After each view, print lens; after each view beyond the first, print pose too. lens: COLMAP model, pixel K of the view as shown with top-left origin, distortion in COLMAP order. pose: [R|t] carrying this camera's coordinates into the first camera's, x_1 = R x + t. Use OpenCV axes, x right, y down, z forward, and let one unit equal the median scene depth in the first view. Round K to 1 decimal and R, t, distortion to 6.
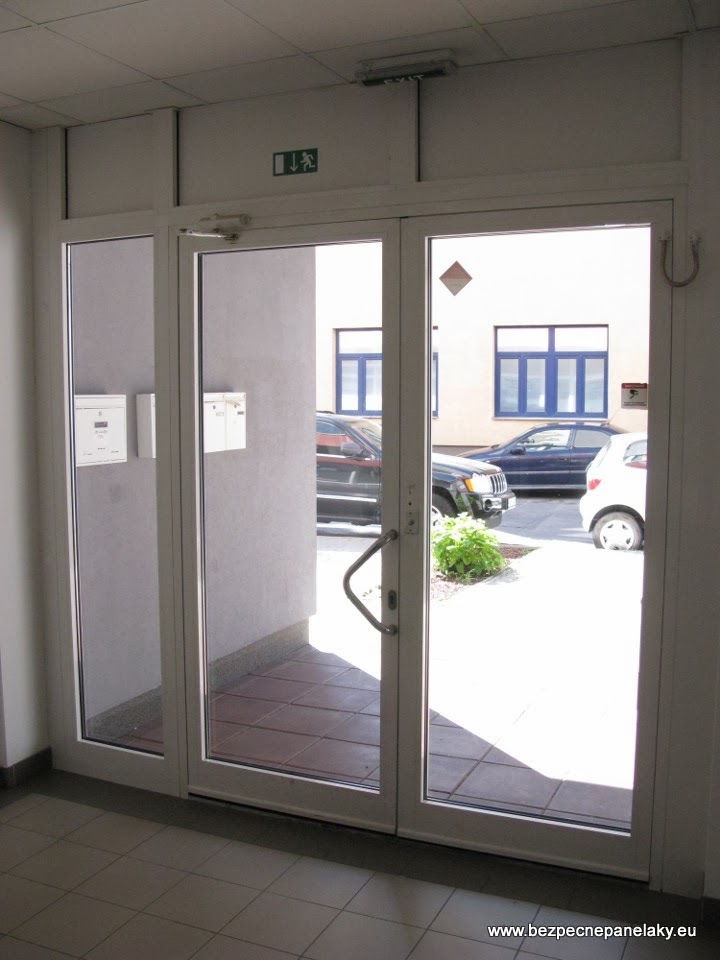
lens RADIAL K [[969.9, 0, 332.4], [0, 969.9, 498.1], [0, 0, 1]] dist [-0.210859, 0.237855]
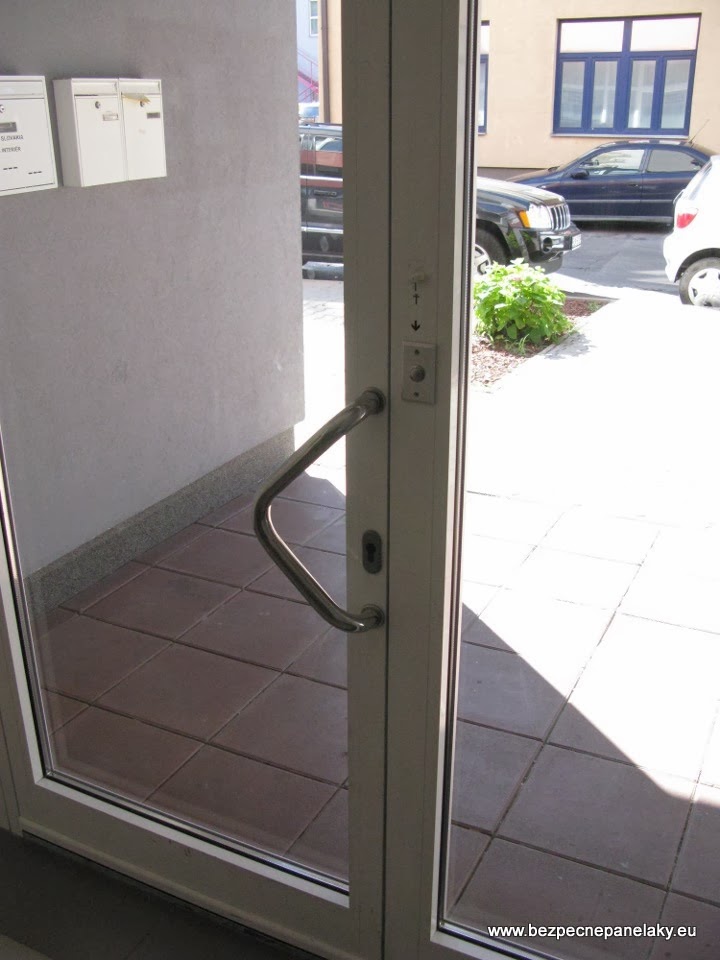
lens RADIAL K [[969.9, 0, 332.4], [0, 969.9, 498.1], [0, 0, 1]] dist [-0.210859, 0.237855]
pose [[0.999062, 0.005083, -0.043002, 0.019074], [0.007054, 0.960716, 0.277443, -0.010187], [0.042723, -0.277486, 0.959779, 0.184106]]
